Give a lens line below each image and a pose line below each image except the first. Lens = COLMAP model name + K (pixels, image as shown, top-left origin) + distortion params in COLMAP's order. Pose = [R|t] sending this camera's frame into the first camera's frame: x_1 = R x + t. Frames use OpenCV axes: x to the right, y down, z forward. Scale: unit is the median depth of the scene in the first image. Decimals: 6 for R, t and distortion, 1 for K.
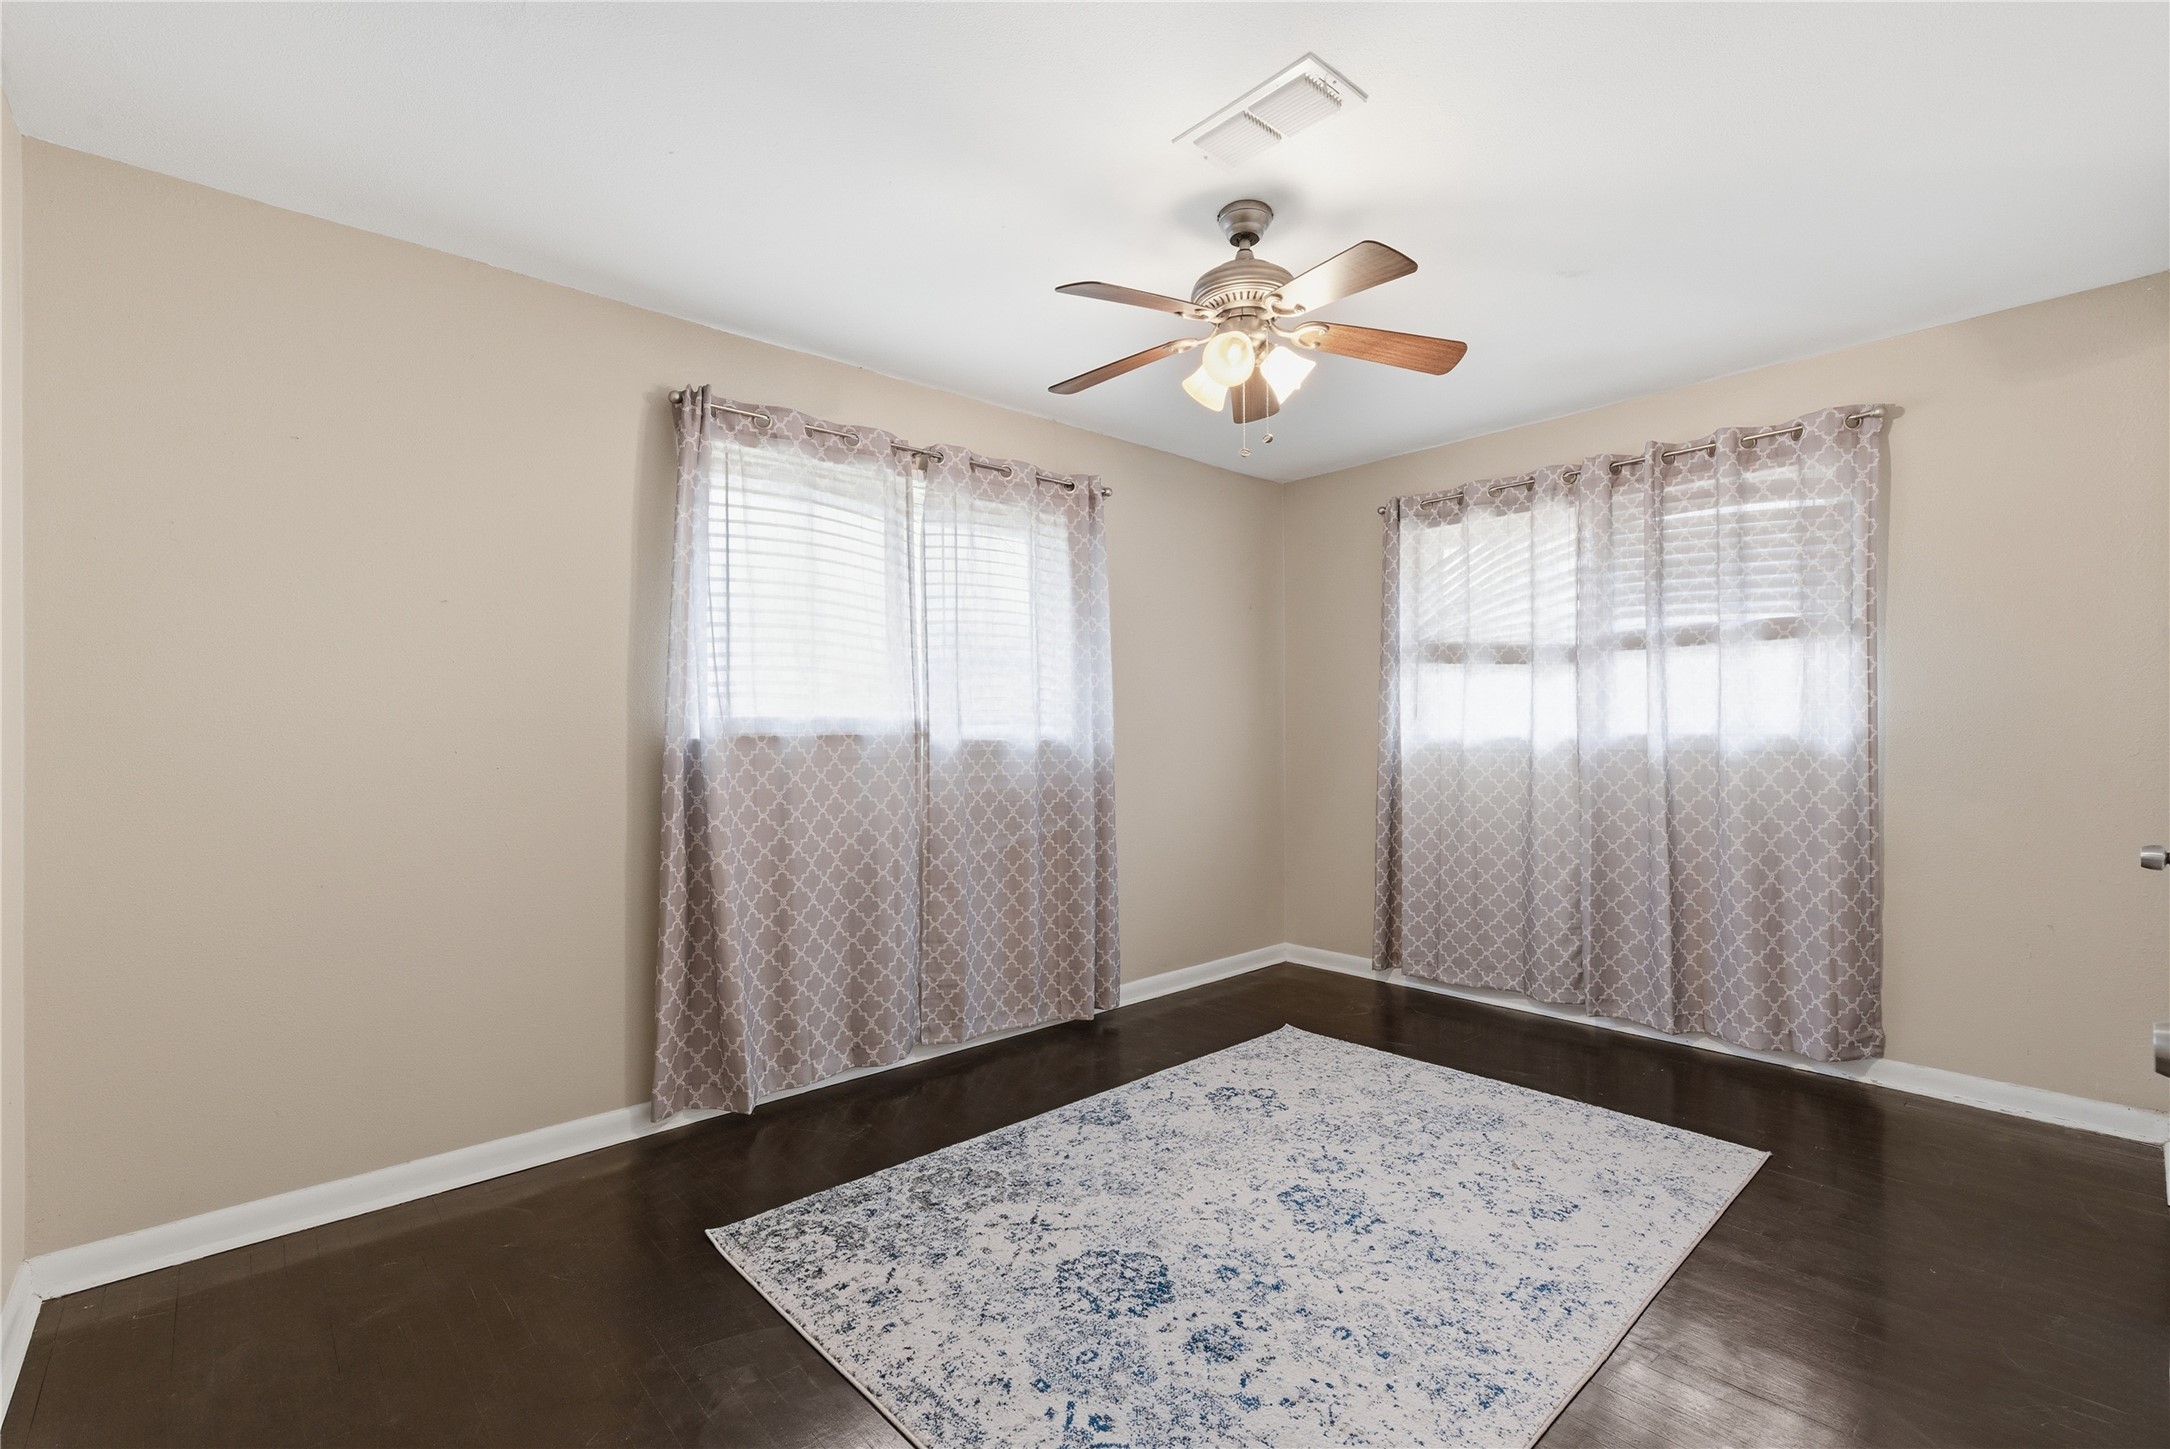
lens RADIAL K [[946.7, 0, 1086.2], [0, 946.7, 726.8], [0, 0, 1]] dist [0.000330, 0.000699]
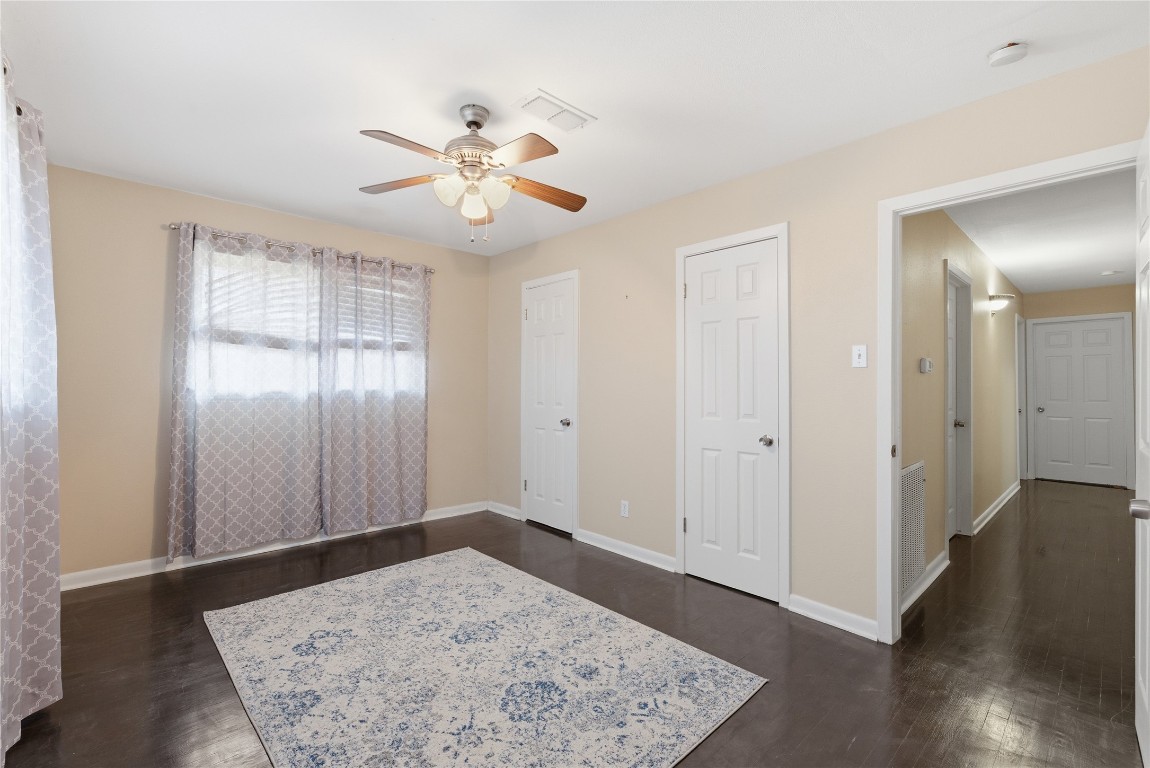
lens RADIAL K [[501.7, 0, 575.6], [0, 501.7, 385.2], [0, 0, 1]] dist [0.000330, 0.000699]
pose [[-0.014552, 0.004782, 0.999883, -0.593536], [-0.014824, 0.999878, -0.004998, -0.004922], [-0.999784, -0.014895, -0.014479, 0.604497]]
